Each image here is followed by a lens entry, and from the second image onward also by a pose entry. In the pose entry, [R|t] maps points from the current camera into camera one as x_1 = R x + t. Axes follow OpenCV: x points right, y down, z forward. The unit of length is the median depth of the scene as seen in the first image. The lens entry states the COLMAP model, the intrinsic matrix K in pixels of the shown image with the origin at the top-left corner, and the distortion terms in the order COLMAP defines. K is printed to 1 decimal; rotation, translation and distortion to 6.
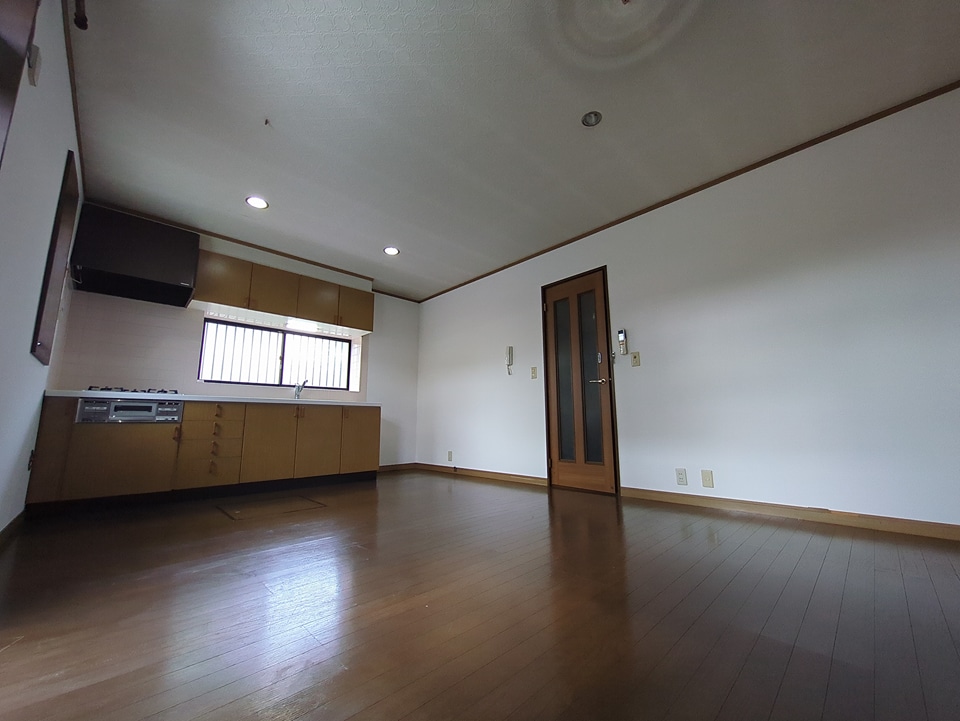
lens RADIAL K [[376.0, 0, 481.2], [0, 376.0, 361.6], [0, 0, 1]] dist [-0.004066, 0.001764]
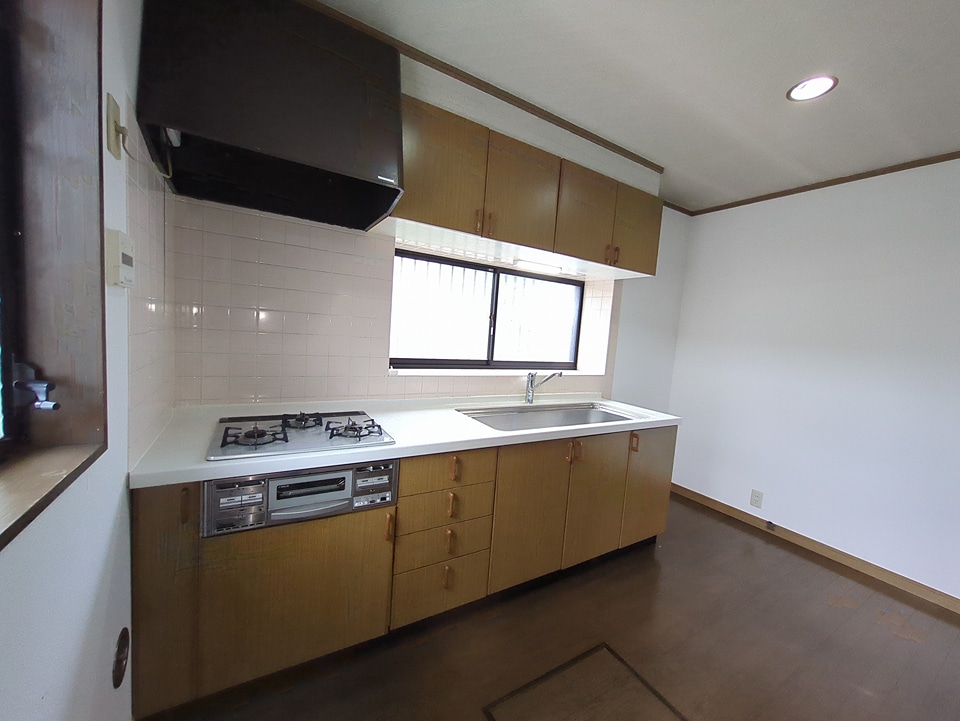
lens RADIAL K [[376.0, 0, 479.9], [0, 376.0, 361.2], [0, 0, 1]] dist [-0.004066, 0.001764]
pose [[0.972051, 0.096692, -0.213934, -0.521807], [-0.042238, 0.968406, 0.245777, -0.106383], [0.230940, -0.229872, 0.945424, 0.528160]]
